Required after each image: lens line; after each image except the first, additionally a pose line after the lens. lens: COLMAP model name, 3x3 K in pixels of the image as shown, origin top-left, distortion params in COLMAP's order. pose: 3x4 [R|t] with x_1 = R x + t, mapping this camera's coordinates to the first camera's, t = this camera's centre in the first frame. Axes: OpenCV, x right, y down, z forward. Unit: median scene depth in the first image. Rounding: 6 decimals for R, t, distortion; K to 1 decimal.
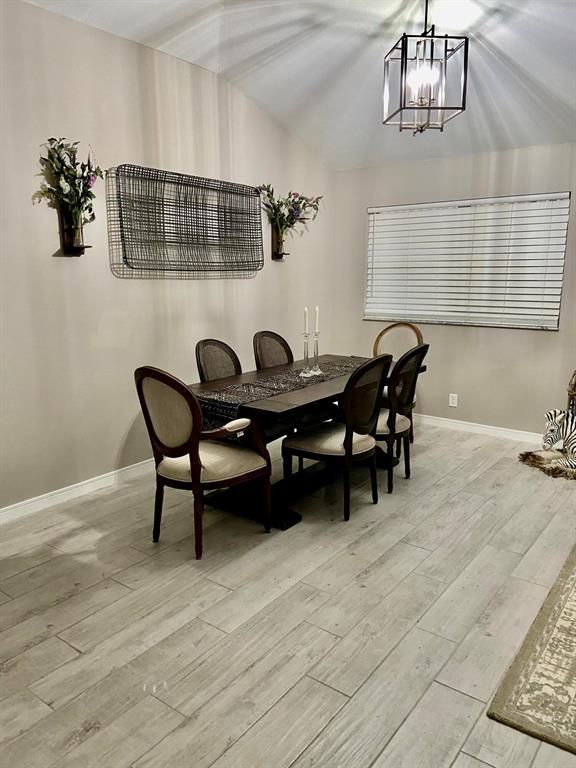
lens RADIAL K [[583.0, 0, 288.9], [0, 583.0, 382.5], [0, 0, 1]] dist [0.053108, -0.064855]
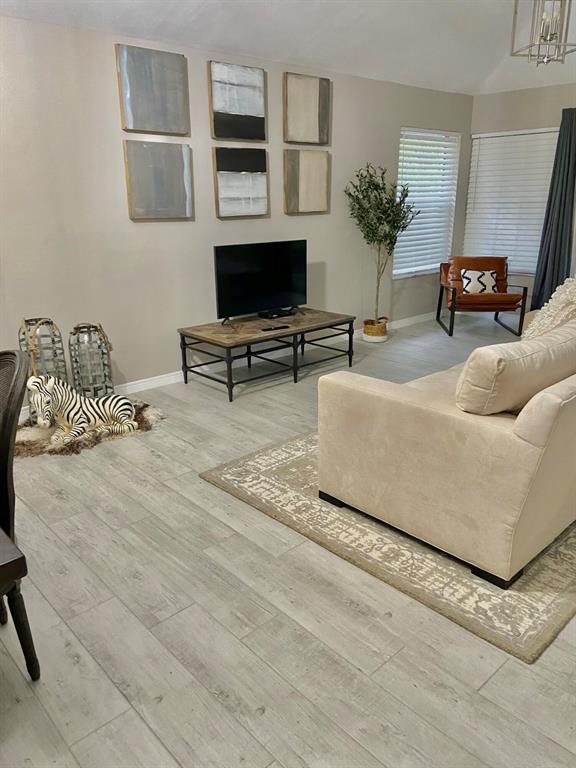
lens RADIAL K [[583.0, 0, 291.9], [0, 583.0, 380.3], [0, 0, 1]] dist [0.053108, -0.064855]
pose [[0.184095, -0.302861, 0.935085, -0.321776], [0.206531, 0.942026, 0.264448, -0.126655], [-0.960965, 0.144440, 0.235972, 0.733069]]
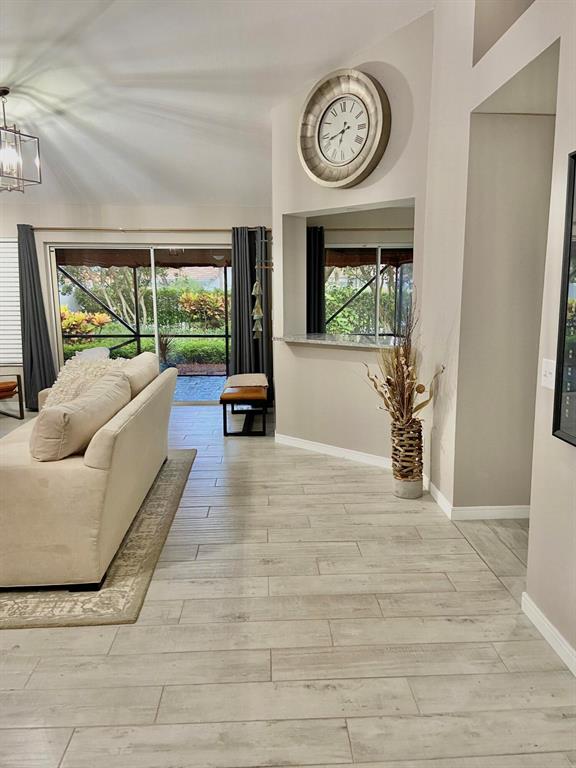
lens RADIAL K [[583.0, 0, 291.2], [0, 583.0, 385.0], [0, 0, 1]] dist [0.053108, -0.064855]
pose [[-0.632200, -0.126656, 0.764383, -0.551279], [0.161018, 0.943533, 0.289514, -0.171307], [-0.757889, 0.306110, -0.576108, 0.901580]]
